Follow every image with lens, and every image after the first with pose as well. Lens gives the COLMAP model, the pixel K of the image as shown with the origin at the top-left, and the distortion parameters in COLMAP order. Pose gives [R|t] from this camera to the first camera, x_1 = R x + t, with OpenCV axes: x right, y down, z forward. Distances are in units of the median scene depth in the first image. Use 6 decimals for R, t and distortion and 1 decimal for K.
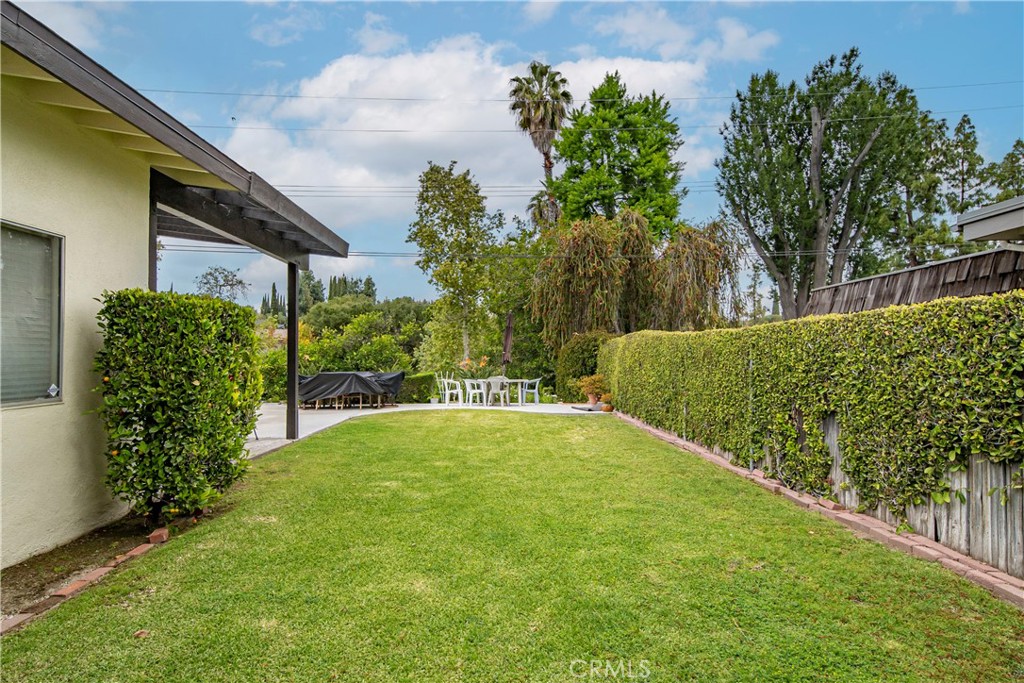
lens RADIAL K [[580.0, 0, 527.3], [0, 580.0, 356.4], [0, 0, 1]] dist [-0.001632, 0.002112]
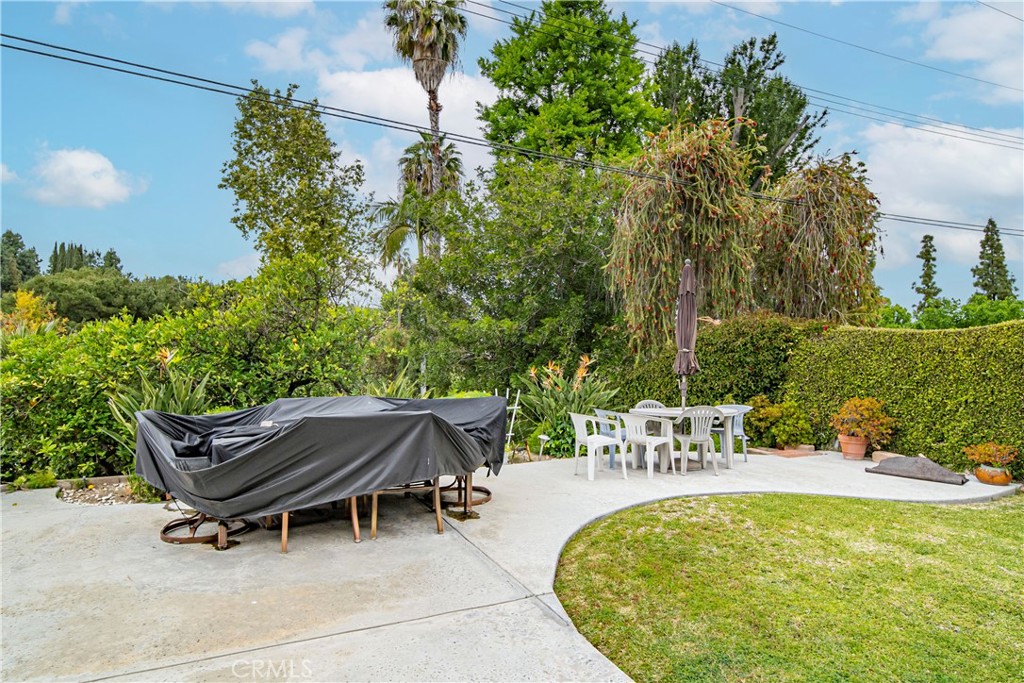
lens RADIAL K [[580.0, 0, 527.3], [0, 580.0, 356.4], [0, 0, 1]] dist [-0.001632, 0.002112]
pose [[0.931460, 0.018790, 0.363358, -0.116206], [-0.018766, 0.999817, -0.003598, -0.000549], [-0.363359, -0.003467, 0.931643, 0.228286]]
